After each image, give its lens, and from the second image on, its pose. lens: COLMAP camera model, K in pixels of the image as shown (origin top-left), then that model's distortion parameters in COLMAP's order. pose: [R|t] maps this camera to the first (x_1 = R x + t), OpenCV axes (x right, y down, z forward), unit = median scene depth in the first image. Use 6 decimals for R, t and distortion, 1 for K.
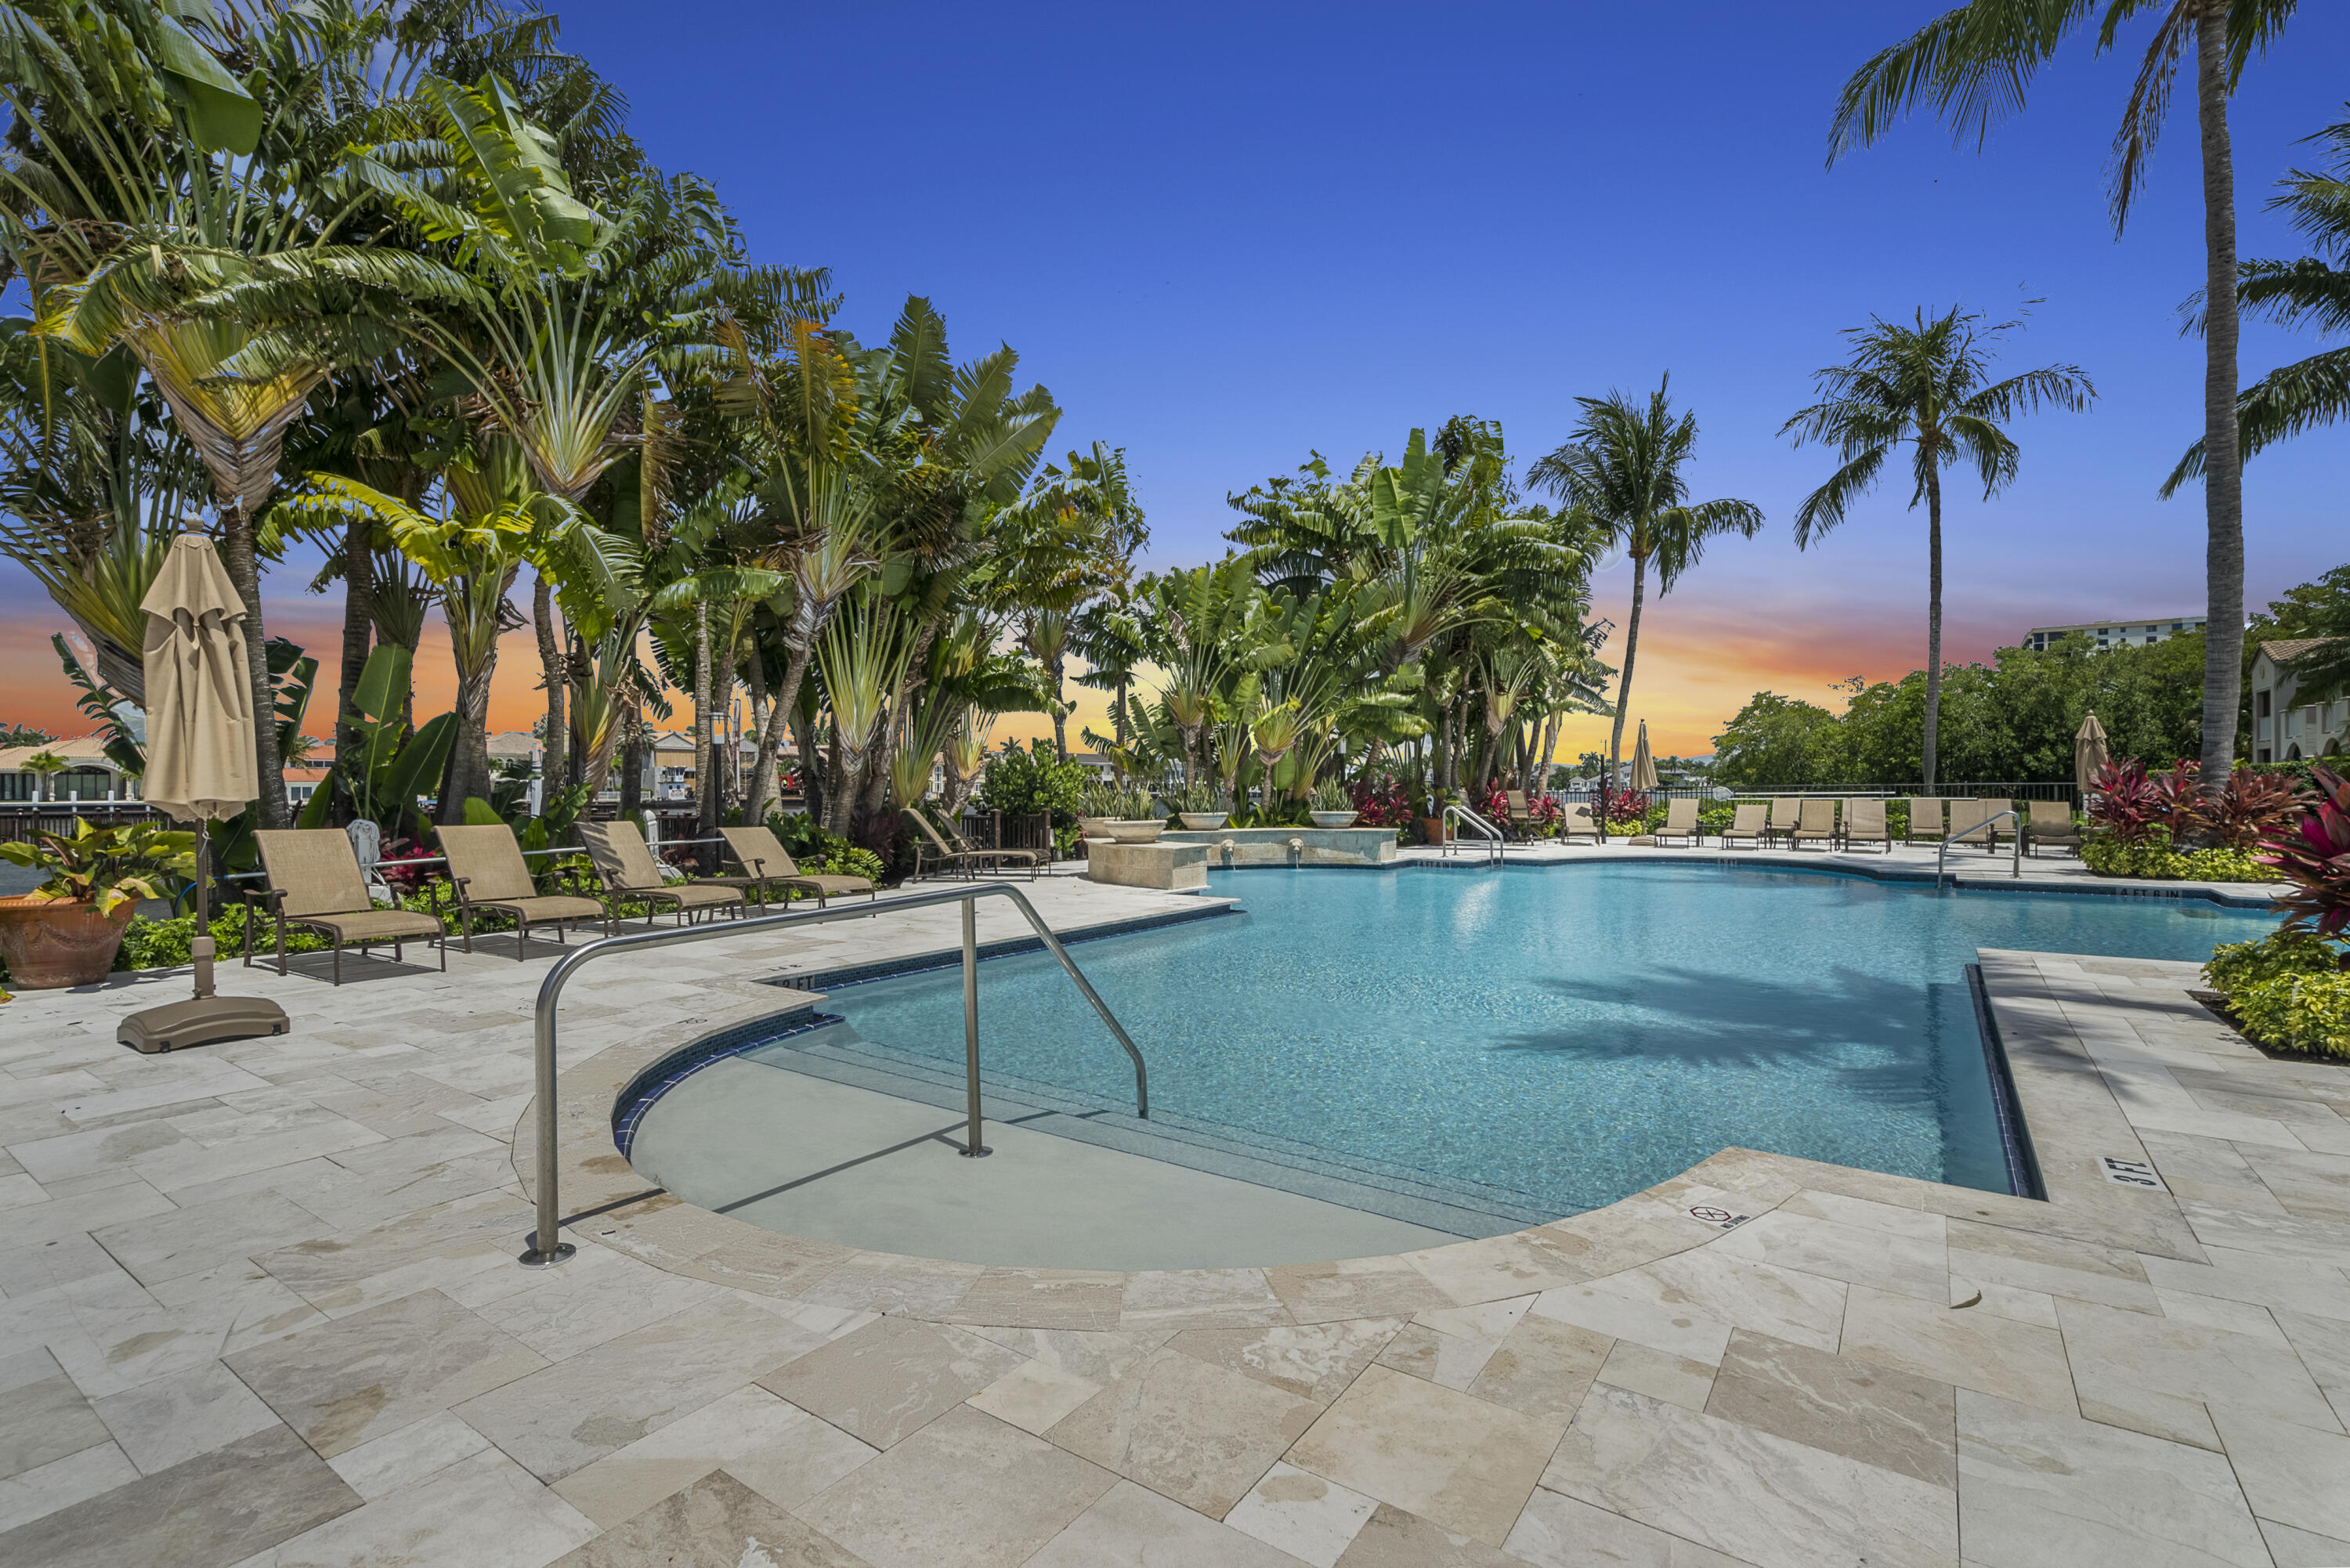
lens RADIAL K [[1077.9, 0, 1175.0], [0, 1077.9, 784.0], [0, 0, 1]] dist [-0.002065, -0.000174]
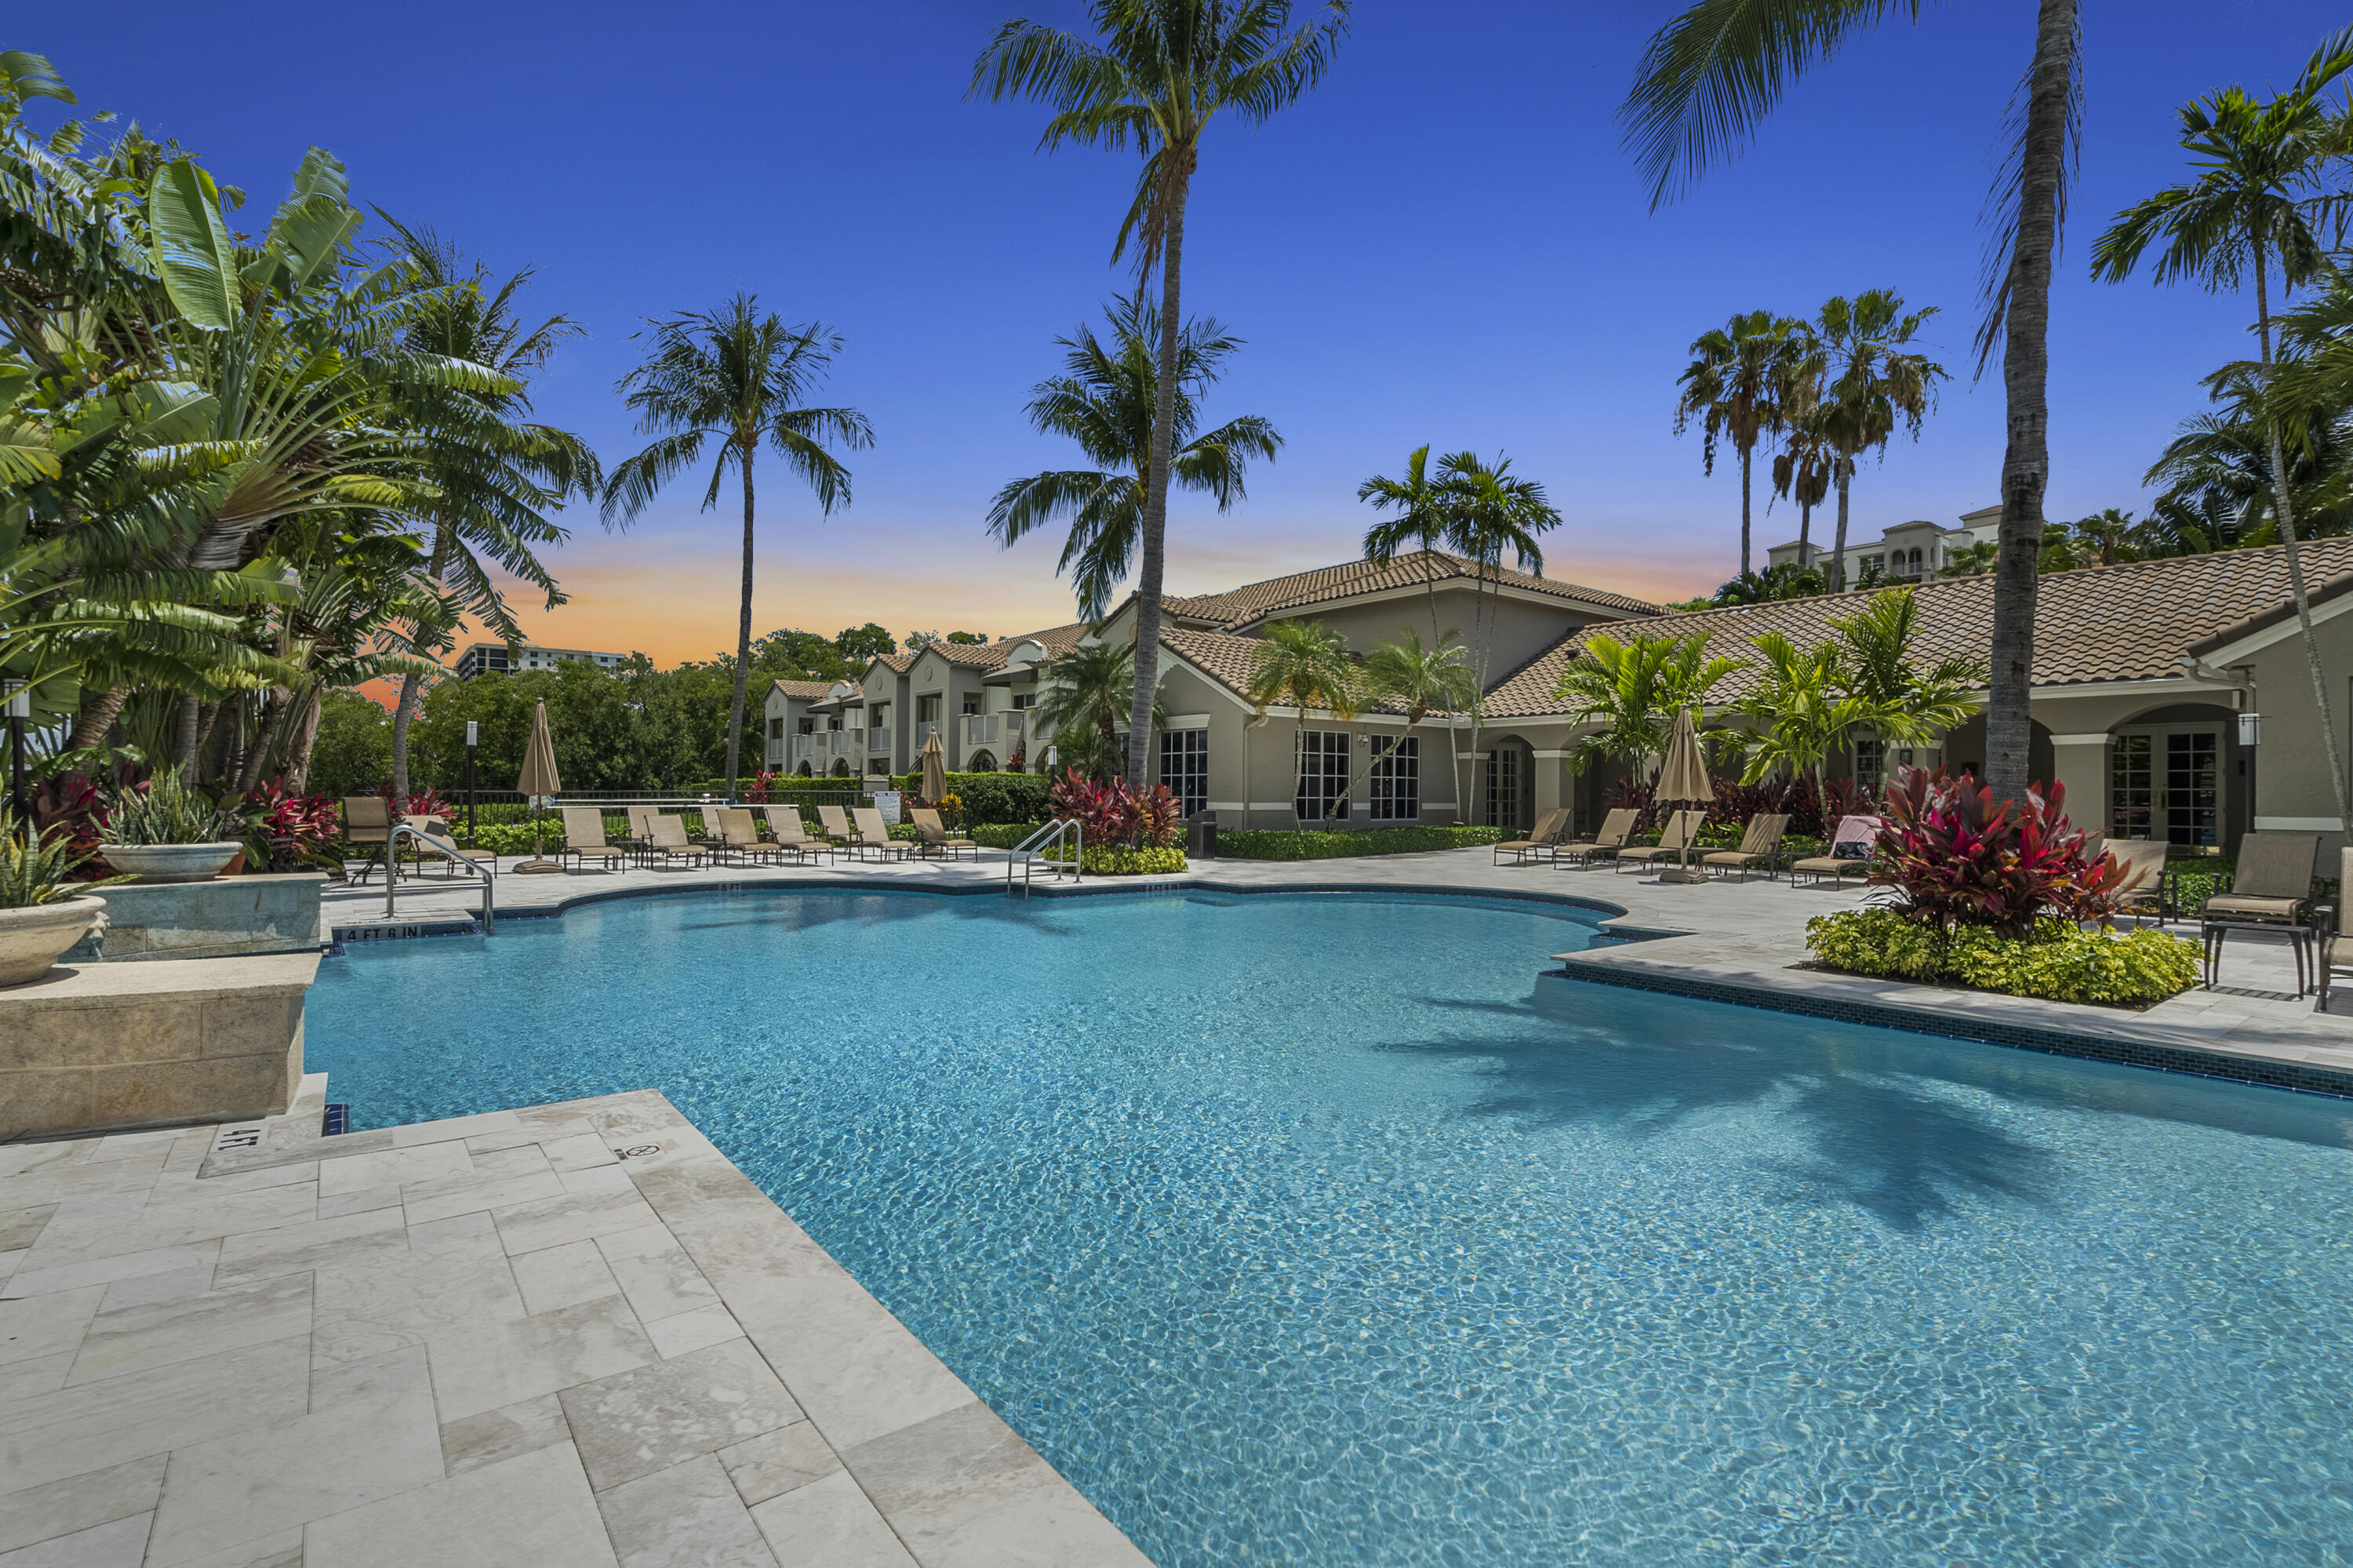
lens RADIAL K [[1079.4, 0, 1176.5], [0, 1079.4, 784.0], [0, 0, 1]] dist [-0.002065, -0.000174]
pose [[0.300329, 0.014683, 0.953723, -0.058014], [-0.011232, 0.999867, -0.011857, 0.000253], [-0.953769, -0.007152, 0.300454, 0.162971]]
